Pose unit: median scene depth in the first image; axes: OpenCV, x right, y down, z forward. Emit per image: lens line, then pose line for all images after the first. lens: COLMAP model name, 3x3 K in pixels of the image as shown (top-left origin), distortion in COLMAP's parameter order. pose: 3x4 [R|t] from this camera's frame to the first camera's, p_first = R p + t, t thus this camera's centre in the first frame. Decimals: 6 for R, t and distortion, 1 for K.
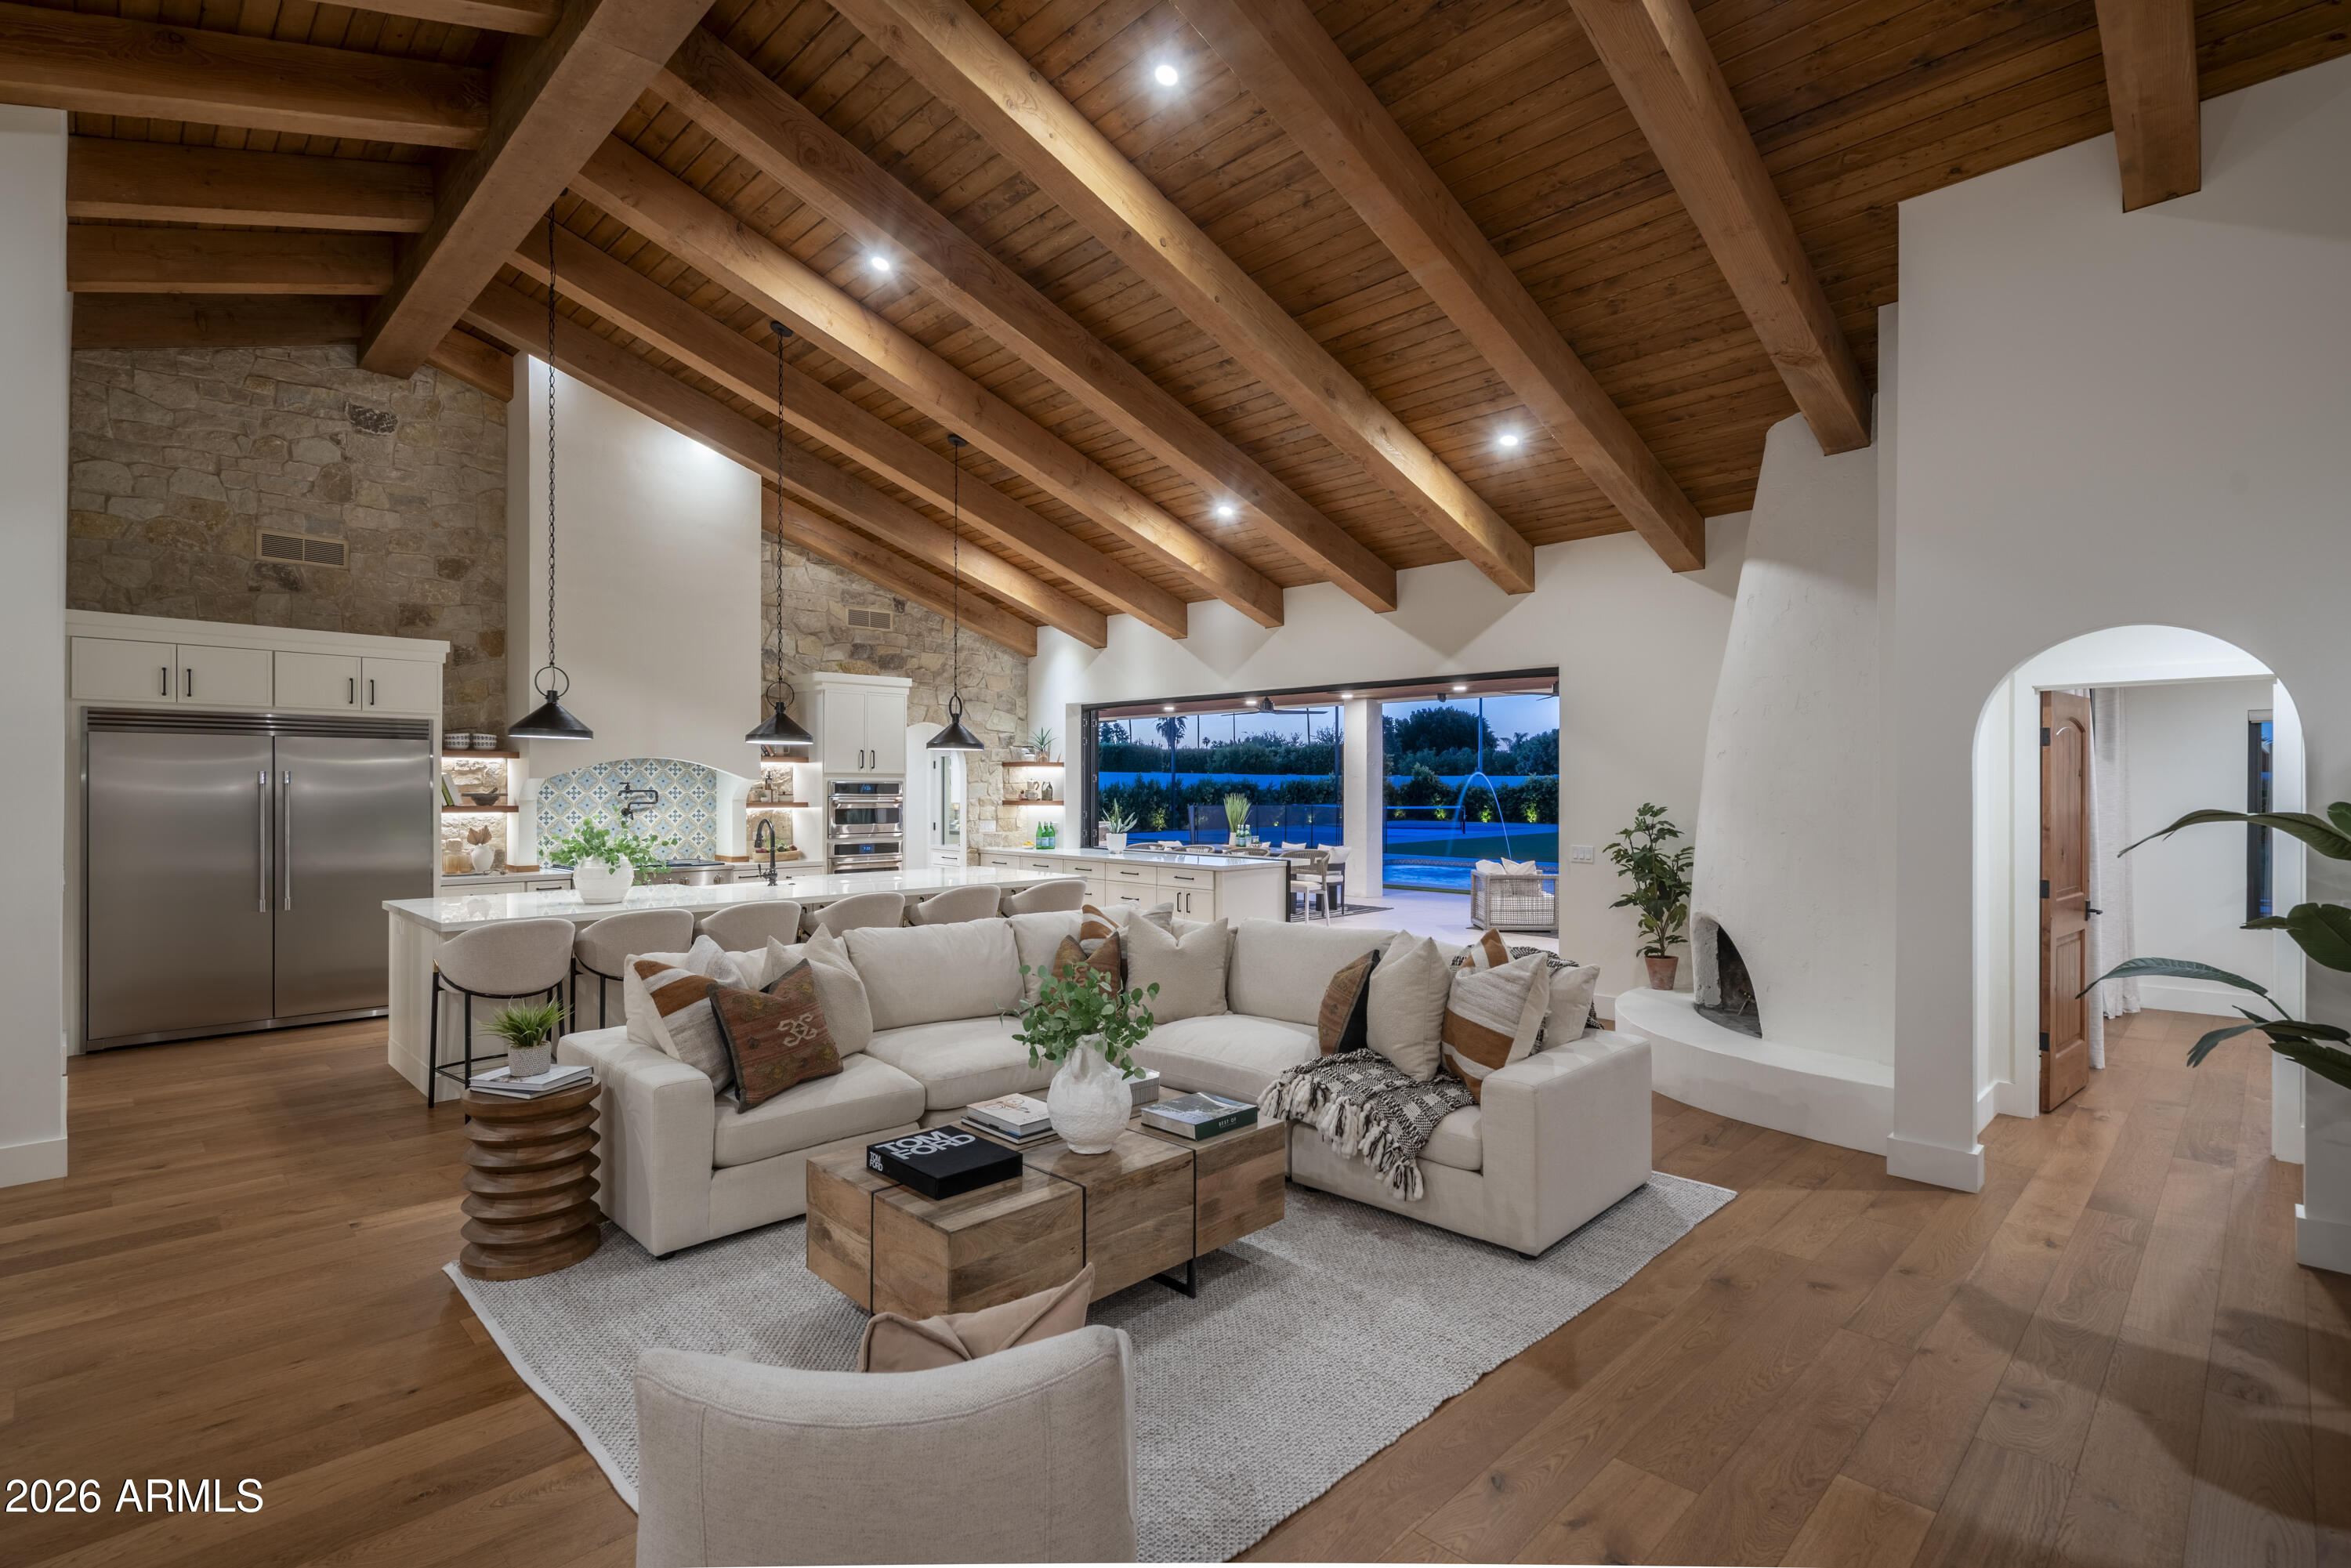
lens RADIAL K [[1128.7, 0, 1170.9], [0, 1128.7, 791.0], [0, 0, 1]] dist [-0.002254, 0.002634]
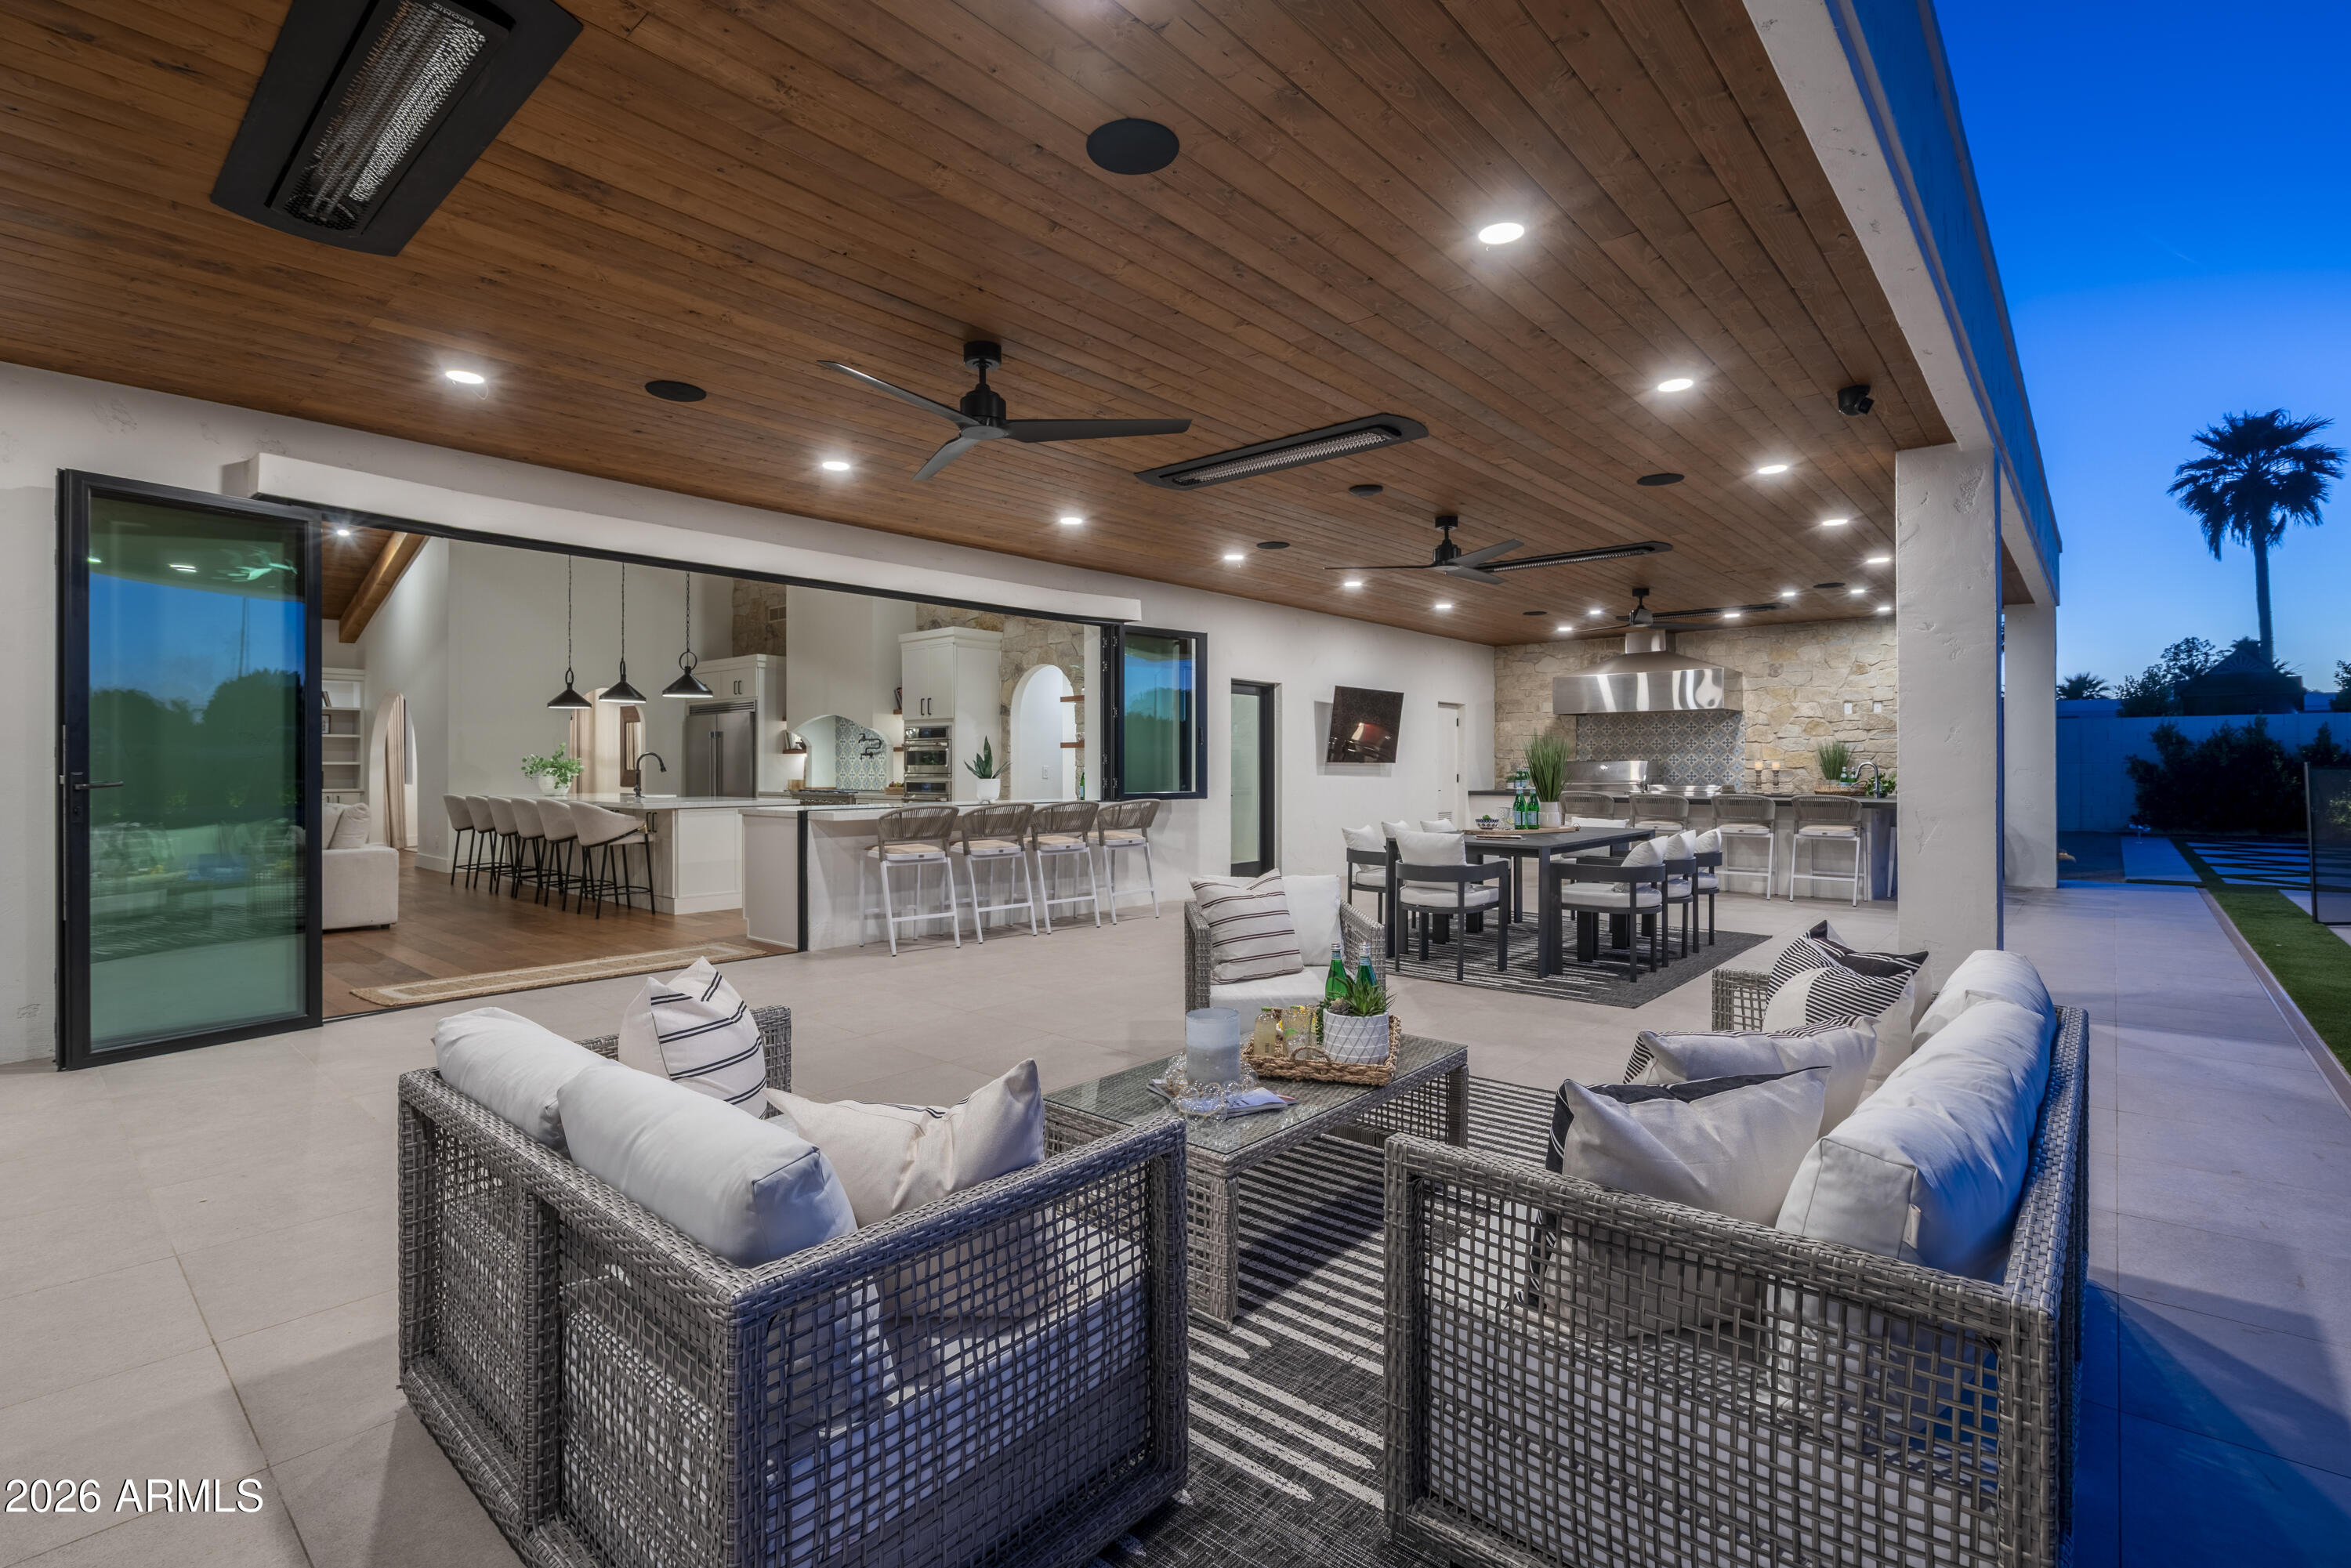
lens RADIAL K [[1068.6, 0, 1156.4], [0, 1068.6, 763.5], [0, 0, 1]] dist [0.000467, 0.000106]
pose [[0.044893, -0.005015, -0.998979, 1.363798], [-0.003047, 0.999982, -0.005157, 0.056729], [0.998987, 0.003275, 0.044877, 2.005860]]
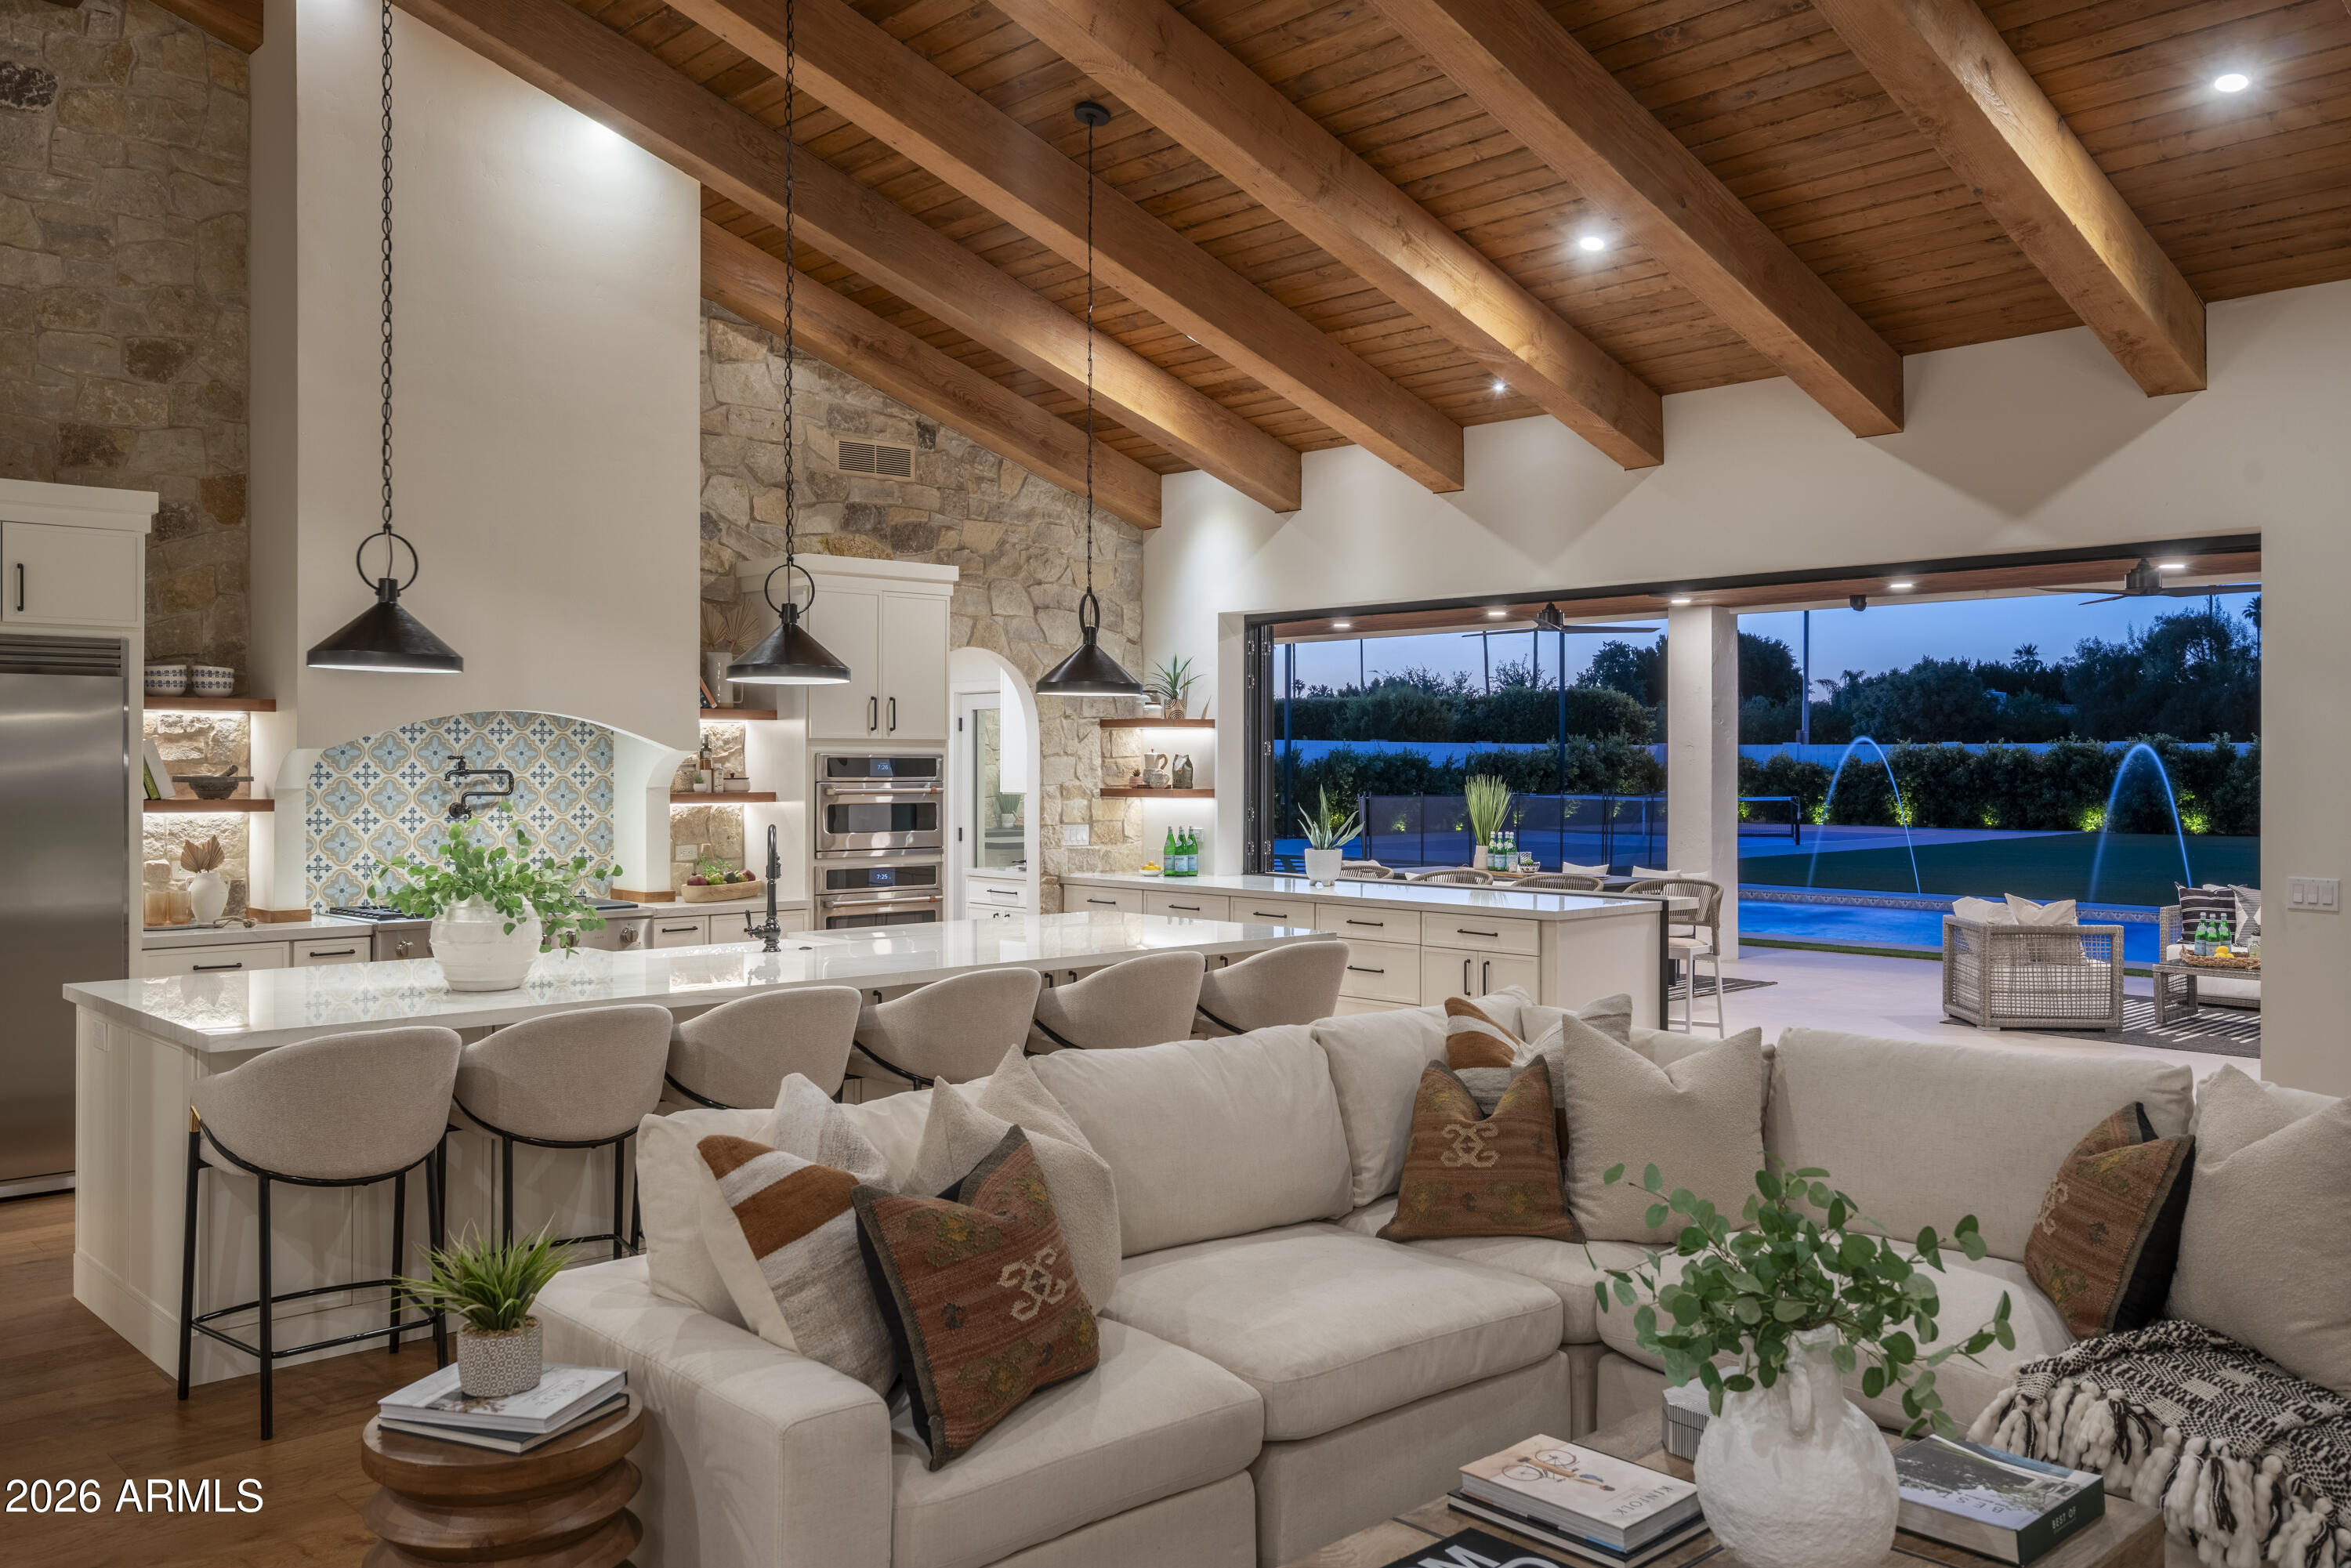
lens RADIAL K [[1893.4, 0, 1174.3], [0, 1893.4, 765.8], [0, 0, 1]] dist [0.018233, -0.011998]
pose [[0.999581, 0.000039, -0.028932, -0.176800], [-0.000097, 0.999998, -0.001995, -0.001587], [0.028931, 0.001997, 0.999579, 0.150652]]
